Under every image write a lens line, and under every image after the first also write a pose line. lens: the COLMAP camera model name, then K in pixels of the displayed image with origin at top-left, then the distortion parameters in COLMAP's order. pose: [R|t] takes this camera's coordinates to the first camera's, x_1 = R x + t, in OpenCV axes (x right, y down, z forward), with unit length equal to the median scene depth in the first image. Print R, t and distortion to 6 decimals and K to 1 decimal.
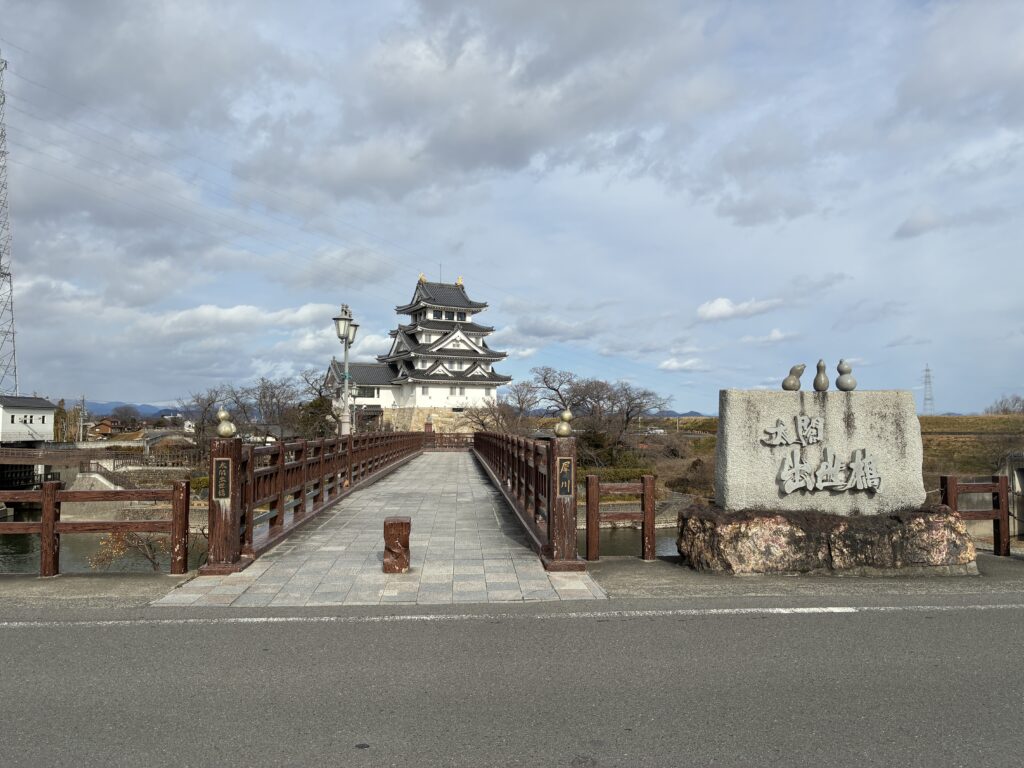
lens RADIAL K [[760.6, 0, 520.3], [0, 760.6, 376.6], [0, 0, 1]] dist [0.037045, -0.036553]
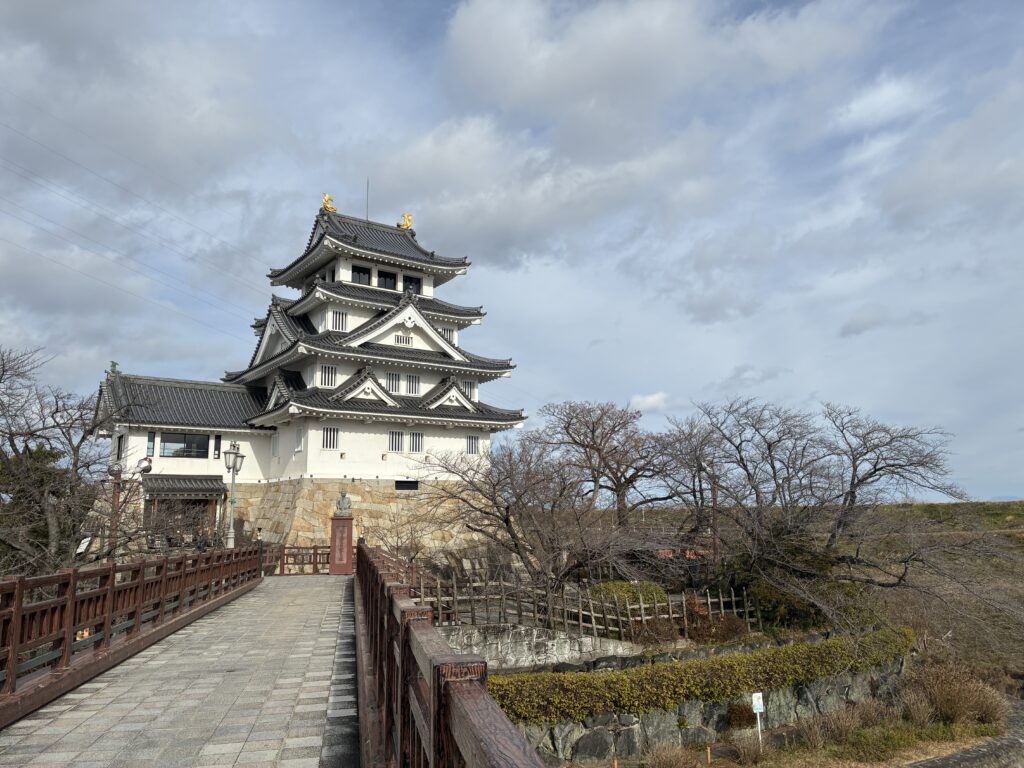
lens RADIAL K [[760.6, 0, 511.7], [0, 760.6, 381.4], [0, 0, 1]] dist [0.037045, -0.036553]
pose [[0.993193, 0.007280, 0.116256, -0.074057], [0.006197, 0.993329, -0.115148, 0.035678], [-0.116318, 0.115085, 0.986522, 0.563673]]
